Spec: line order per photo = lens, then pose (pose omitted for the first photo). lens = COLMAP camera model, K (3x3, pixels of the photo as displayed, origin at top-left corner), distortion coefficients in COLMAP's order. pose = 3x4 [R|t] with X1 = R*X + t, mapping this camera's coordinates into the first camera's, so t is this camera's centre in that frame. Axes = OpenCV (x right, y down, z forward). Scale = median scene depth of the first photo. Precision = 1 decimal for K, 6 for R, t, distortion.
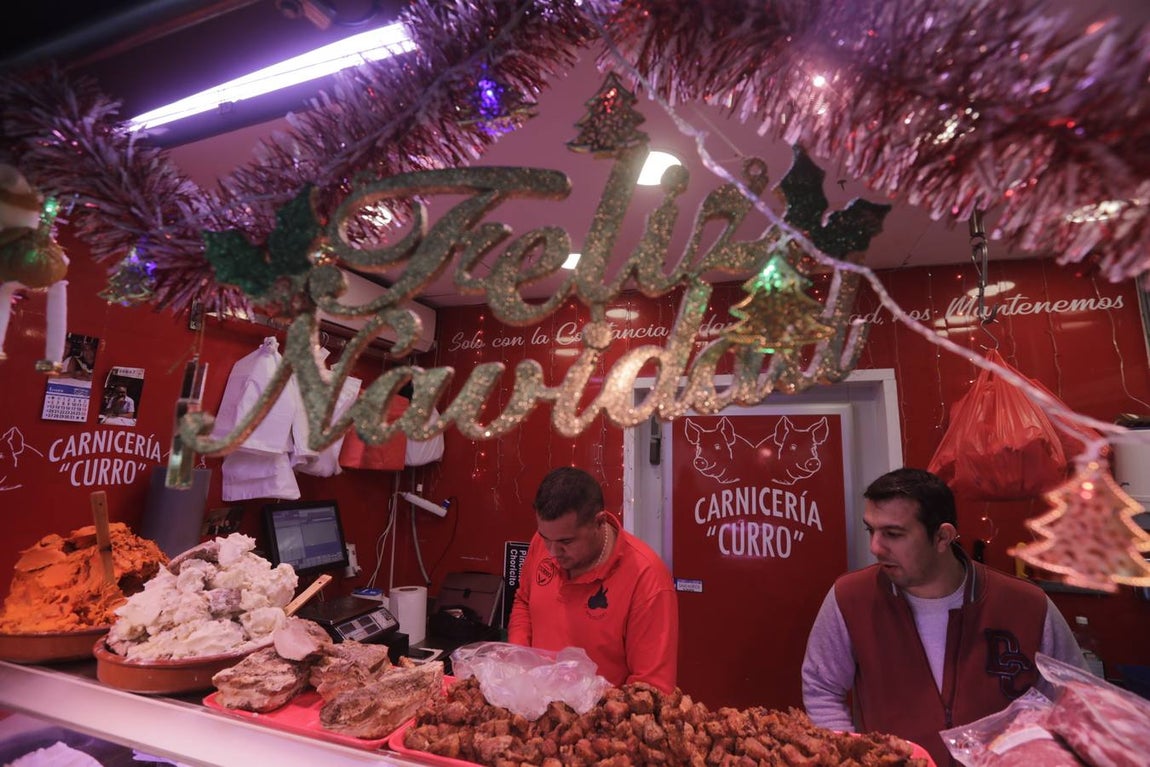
lens RADIAL K [[568.3, 0, 579.8], [0, 568.3, 378.6], [0, 0, 1]] dist [-0.038347, 0.010632]
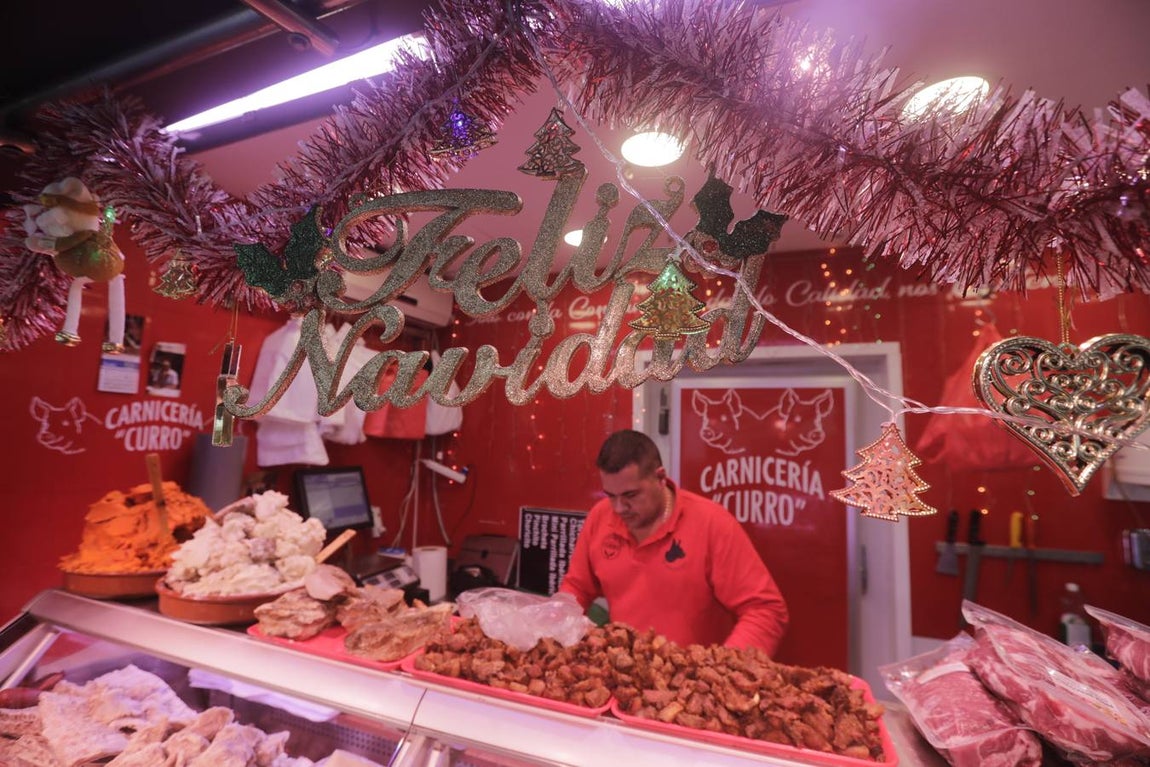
lens RADIAL K [[566.8, 0, 575.3], [0, 566.8, 384.4], [0, 0, 1]] dist [-0.048693, 0.015131]
pose [[0.998852, 0.002053, -0.047863, 0.071477], [0.000838, 0.998180, 0.060296, -0.009011], [0.047900, -0.060267, 0.997032, -0.109074]]
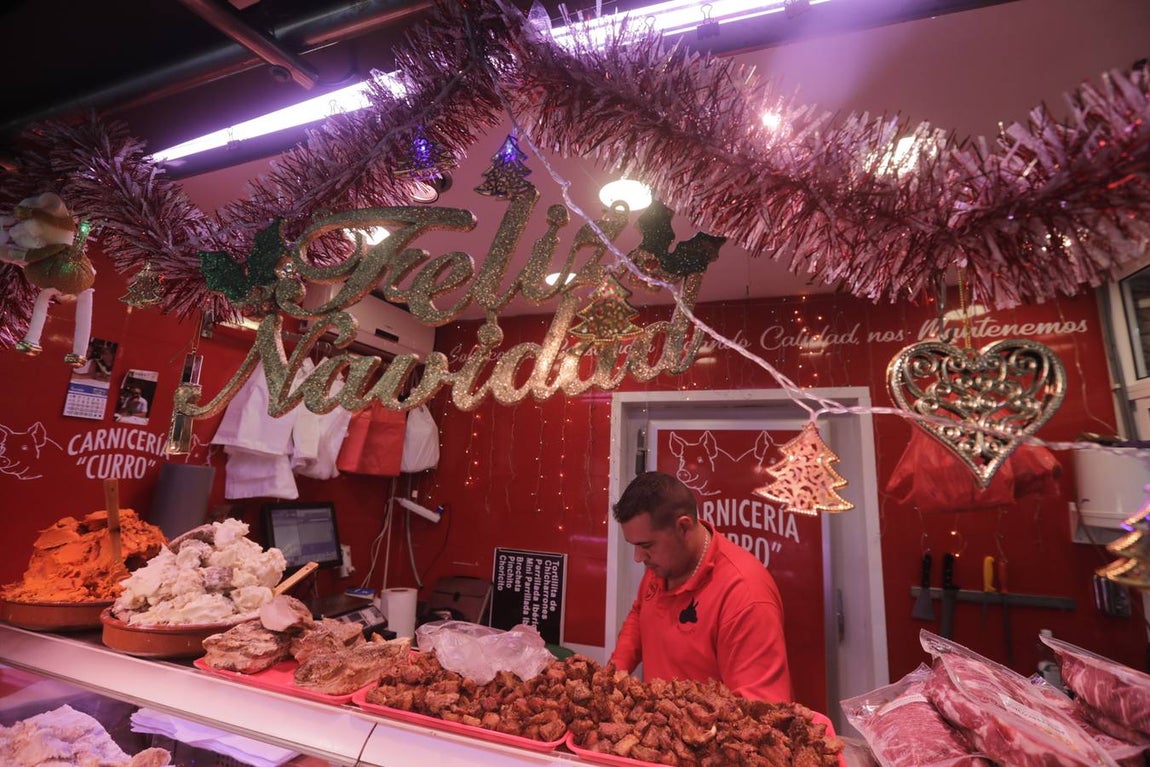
lens RADIAL K [[564.4, 0, 578.0], [0, 564.4, 375.1], [0, 0, 1]] dist [-0.042336, 0.011470]
pose [[0.999698, 0.018002, -0.016729, 0.110692], [-0.018611, 0.999142, -0.036991, 0.027113], [0.016049, 0.037291, 0.999176, -0.126492]]
